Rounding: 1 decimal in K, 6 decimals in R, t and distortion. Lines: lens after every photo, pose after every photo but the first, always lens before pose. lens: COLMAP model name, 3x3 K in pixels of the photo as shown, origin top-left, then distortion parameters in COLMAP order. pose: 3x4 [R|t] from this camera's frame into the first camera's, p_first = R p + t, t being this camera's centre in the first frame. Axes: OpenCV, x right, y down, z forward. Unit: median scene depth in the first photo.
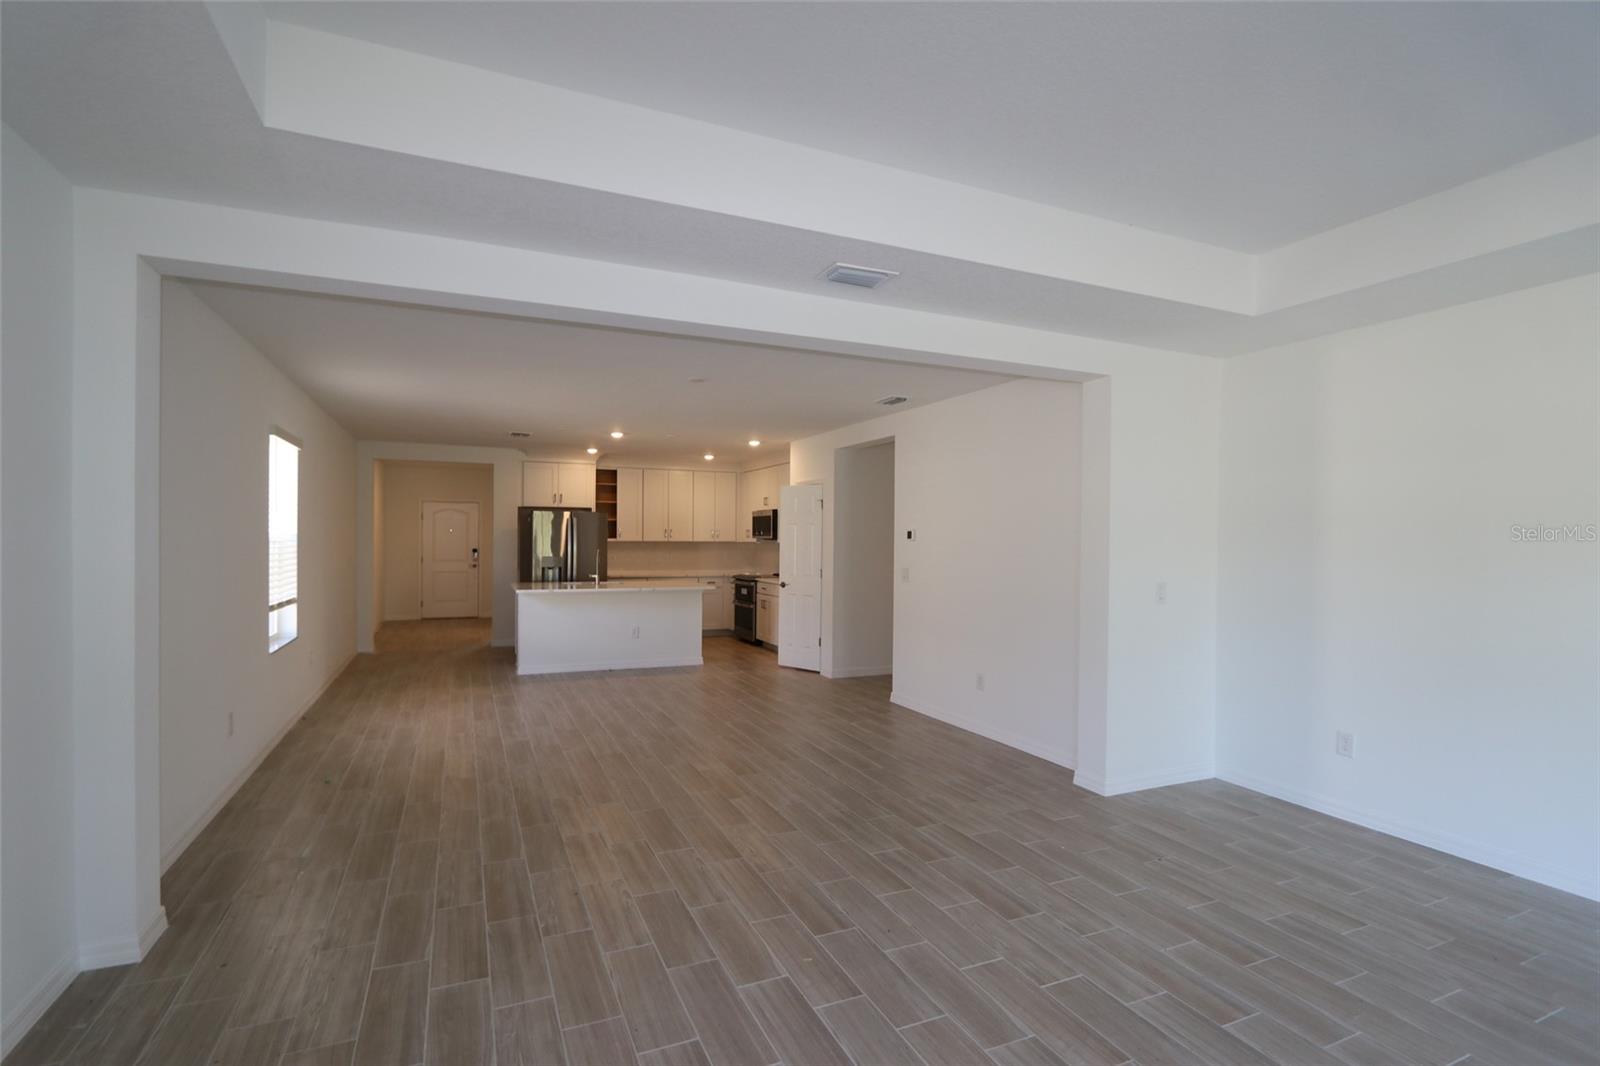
lens RADIAL K [[758.5, 0, 785.0], [0, 758.5, 535.7], [0, 0, 1]] dist [-0.002238, -0.001702]
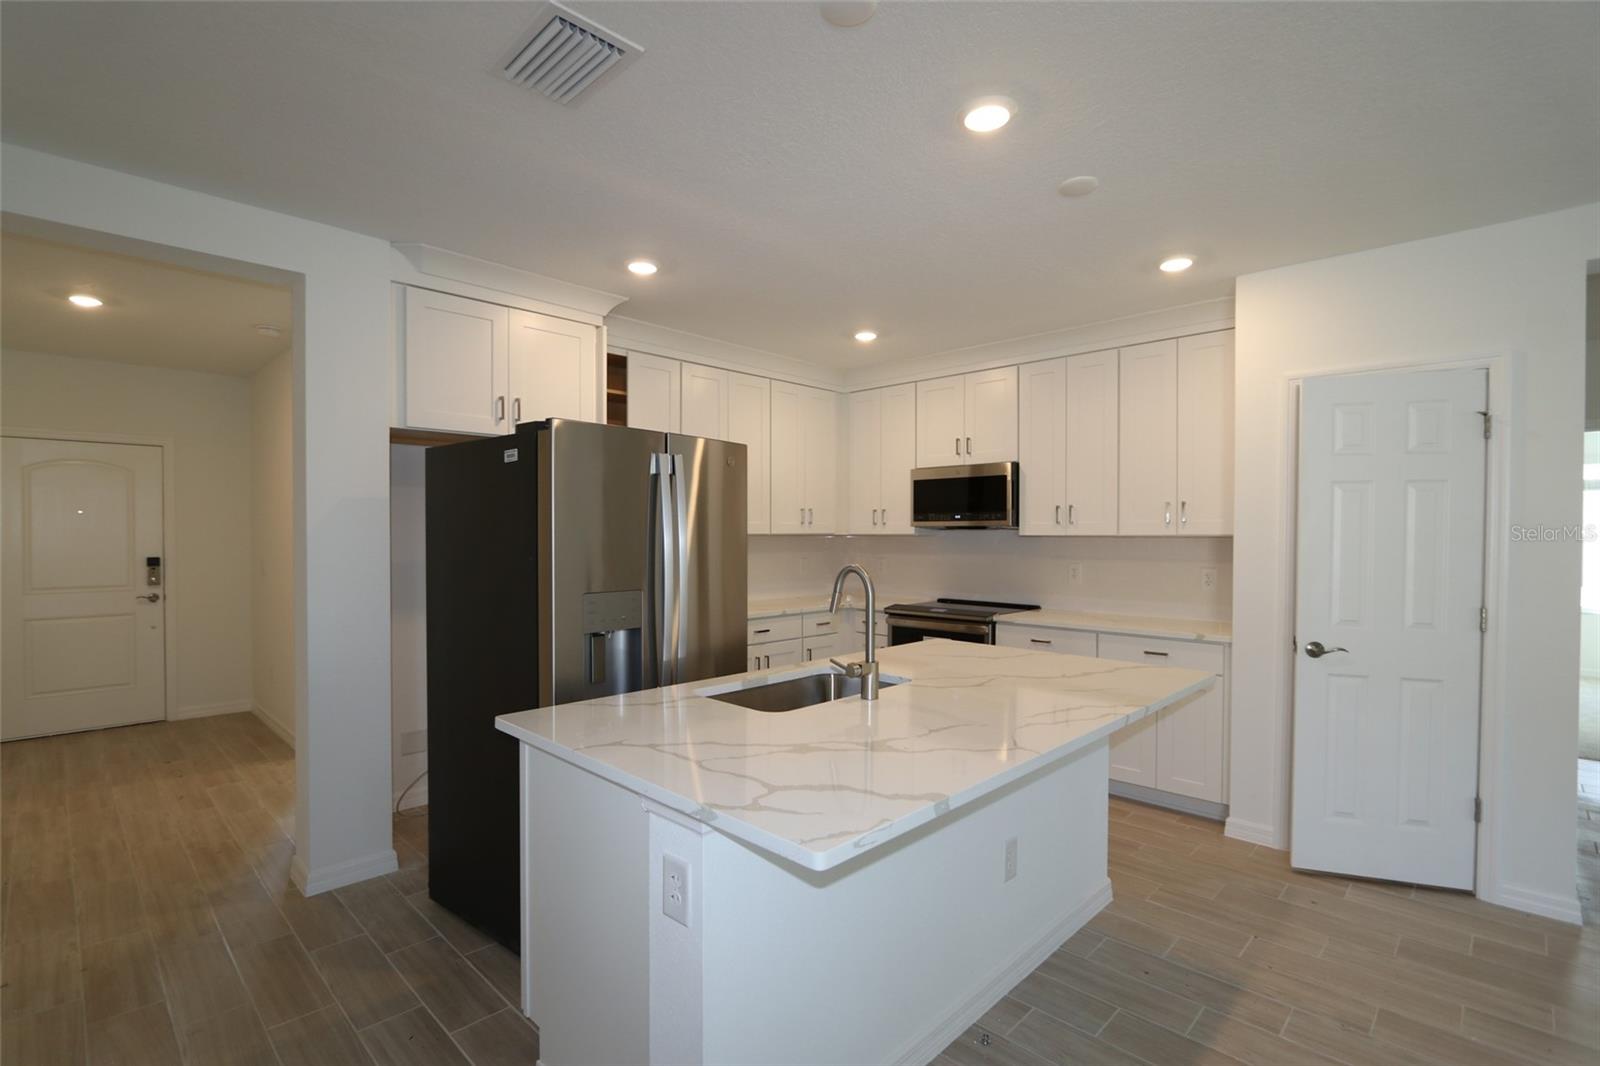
lens RADIAL K [[758.5, 0, 799.3], [0, 758.5, 530.5], [0, 0, 1]] dist [-0.002238, -0.001702]
pose [[0.924497, -0.005446, 0.381150, -0.307610], [0.003017, 0.999971, 0.006970, 0.002894], [-0.381177, -0.005294, 0.924487, 0.626646]]
